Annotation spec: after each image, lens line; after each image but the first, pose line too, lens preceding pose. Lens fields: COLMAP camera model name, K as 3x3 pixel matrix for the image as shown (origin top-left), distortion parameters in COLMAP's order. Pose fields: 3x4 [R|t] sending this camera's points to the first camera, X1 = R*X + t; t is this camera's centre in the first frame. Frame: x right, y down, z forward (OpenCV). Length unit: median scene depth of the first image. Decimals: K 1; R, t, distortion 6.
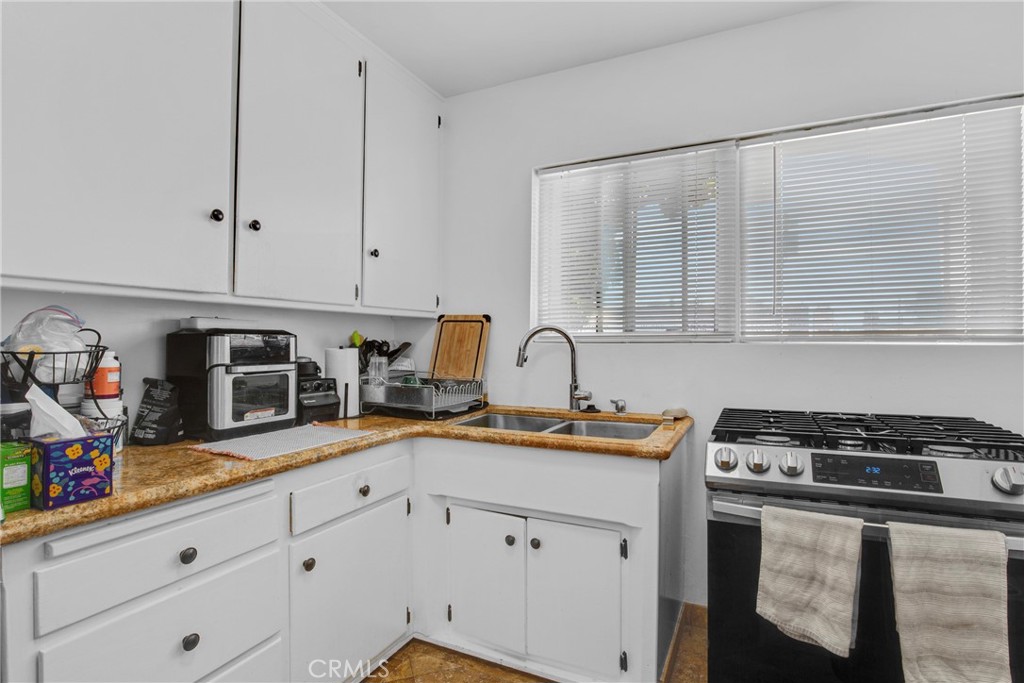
lens RADIAL K [[494.5, 0, 512.0], [0, 494.5, 341.5], [0, 0, 1]] dist [-0.019983, 0.000799]
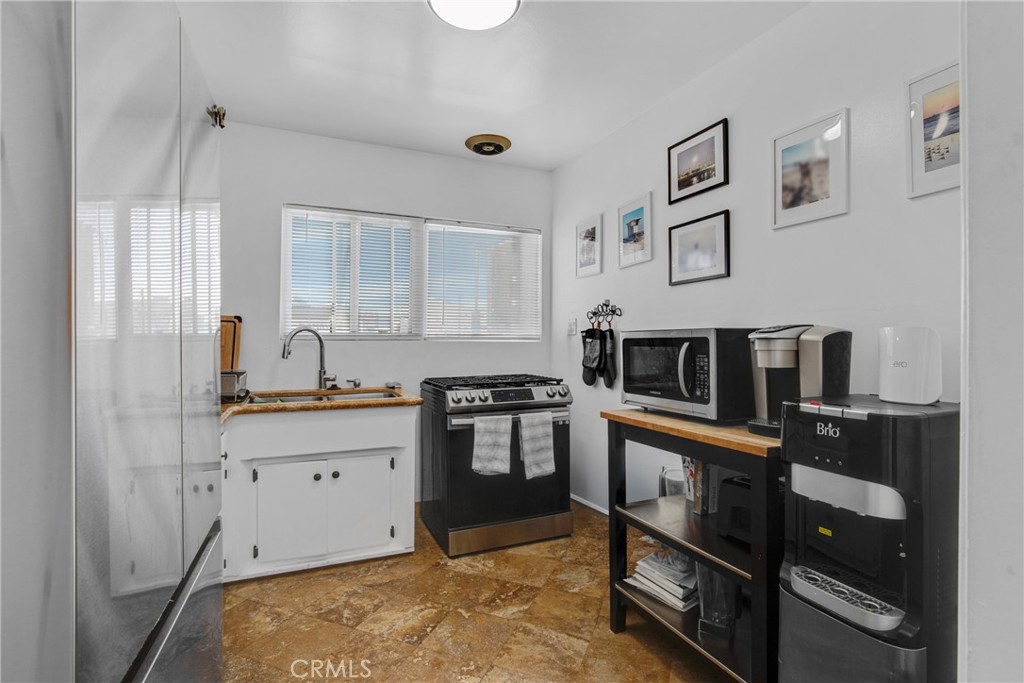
lens RADIAL K [[494.5, 0, 512.0], [0, 494.5, 341.5], [0, 0, 1]] dist [-0.019983, 0.000799]
pose [[0.639637, 0.000169, 0.768677, -0.796784], [-0.003470, 0.999990, 0.002667, 0.001614], [-0.768669, -0.004373, 0.639632, -0.378629]]
